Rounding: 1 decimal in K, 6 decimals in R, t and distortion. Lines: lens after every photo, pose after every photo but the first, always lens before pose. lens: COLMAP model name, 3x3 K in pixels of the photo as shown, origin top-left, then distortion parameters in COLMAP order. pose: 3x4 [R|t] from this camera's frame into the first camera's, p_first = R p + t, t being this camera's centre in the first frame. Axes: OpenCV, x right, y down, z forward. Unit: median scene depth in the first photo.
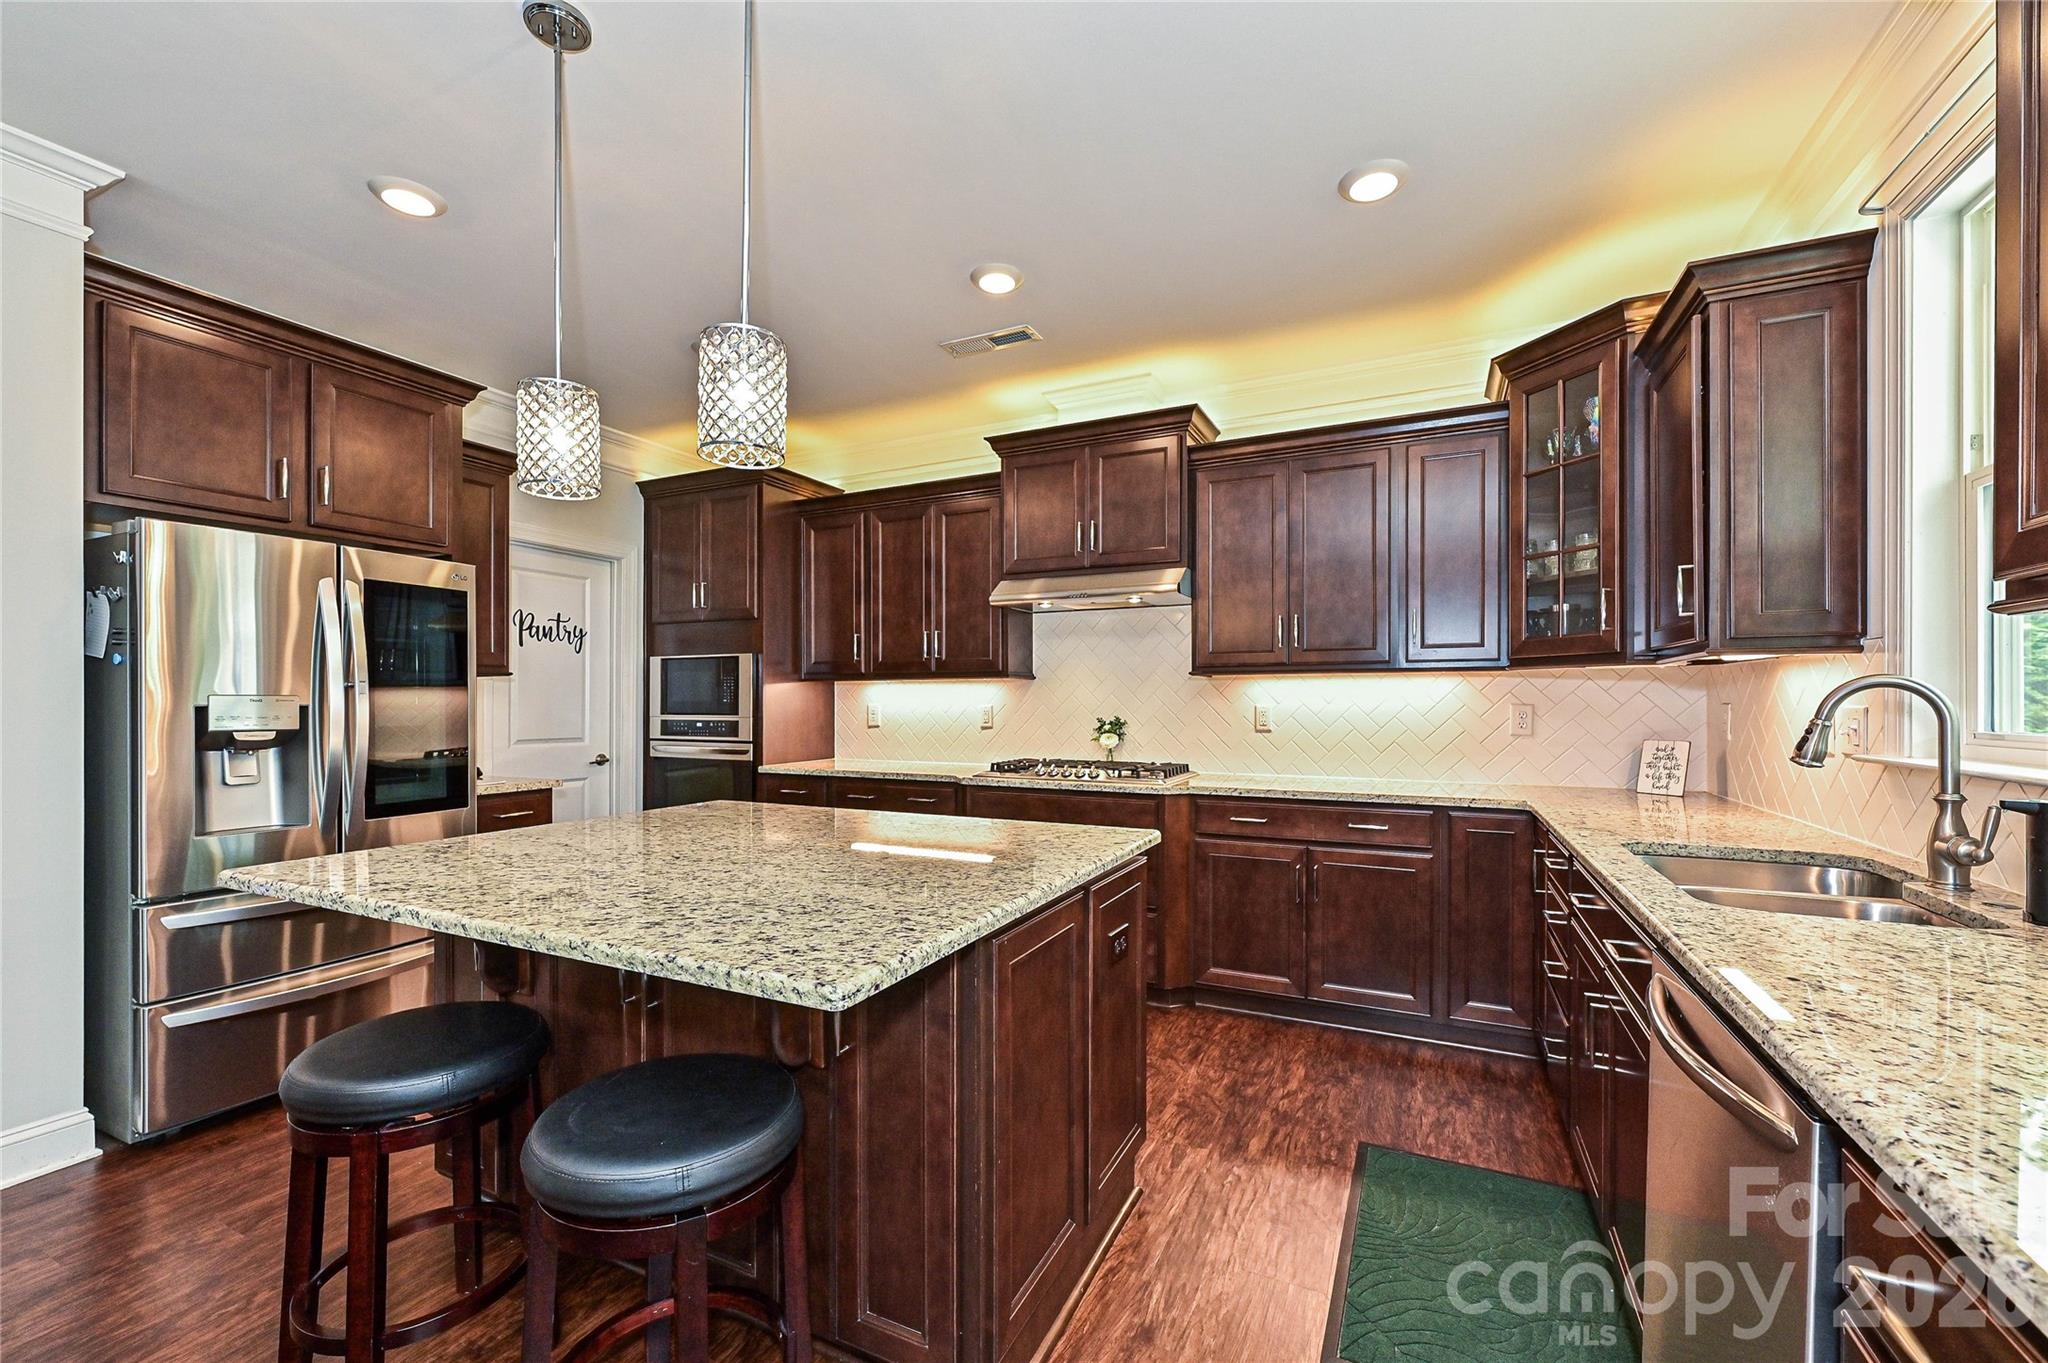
lens RADIAL K [[822.3, 0, 1024.0], [0, 822.3, 681.5], [0, 0, 1]] dist [-0.000387, -0.000013]
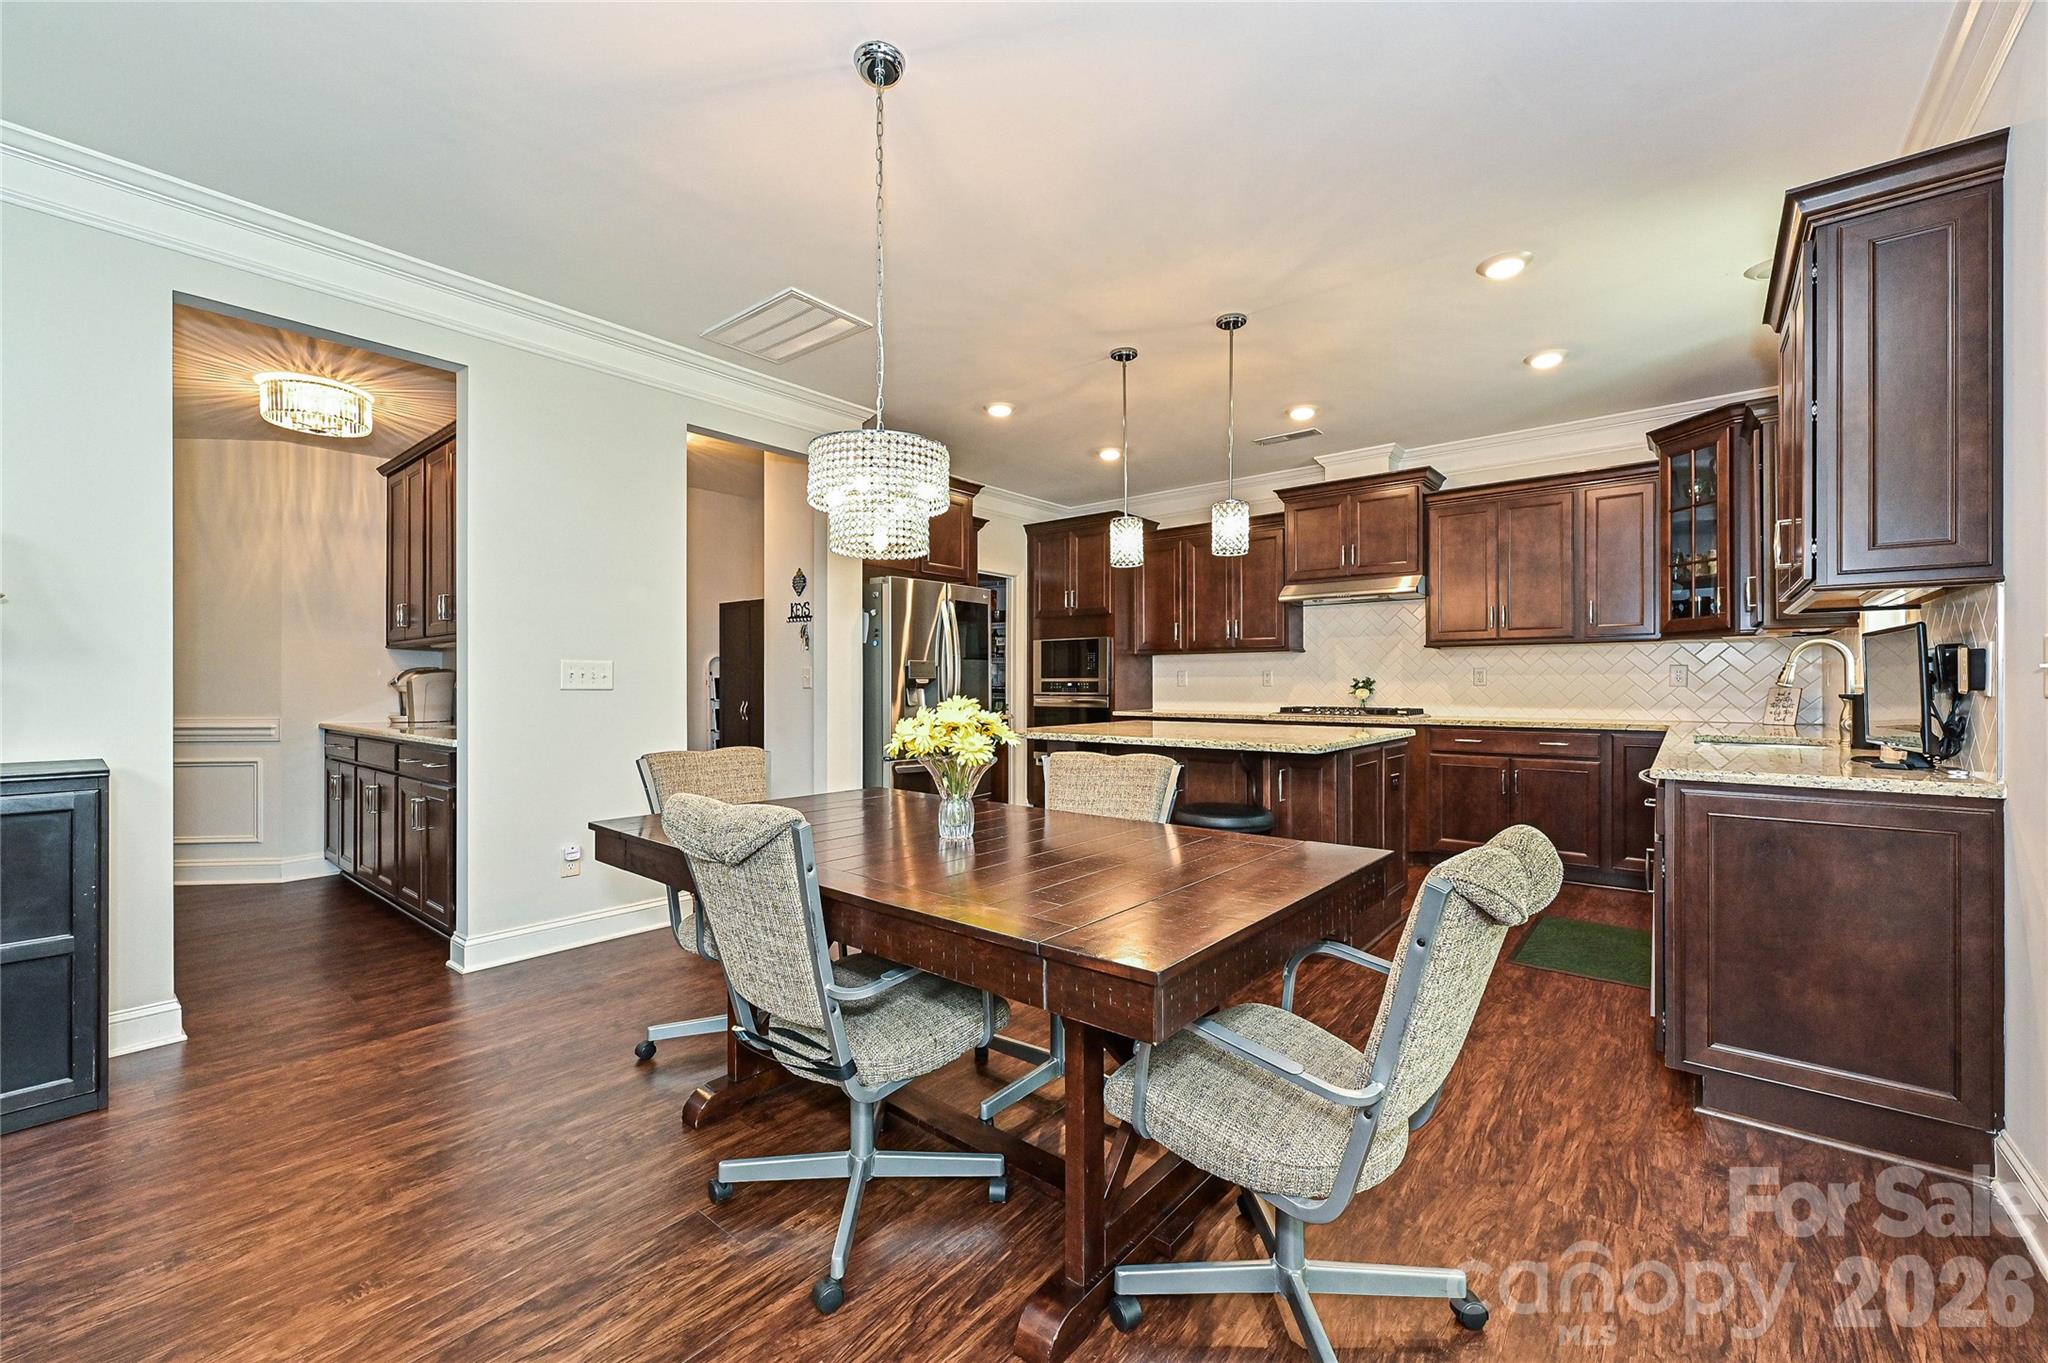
lens RADIAL K [[821.7, 0, 1016.2], [0, 821.7, 671.4], [0, 0, 1]] dist [-0.002533, -0.000166]
pose [[0.971986, -0.003908, -0.235005, -0.167286], [0.005892, 0.999953, 0.007742, 0.020113], [0.234963, -0.008910, 0.971963, -0.616710]]
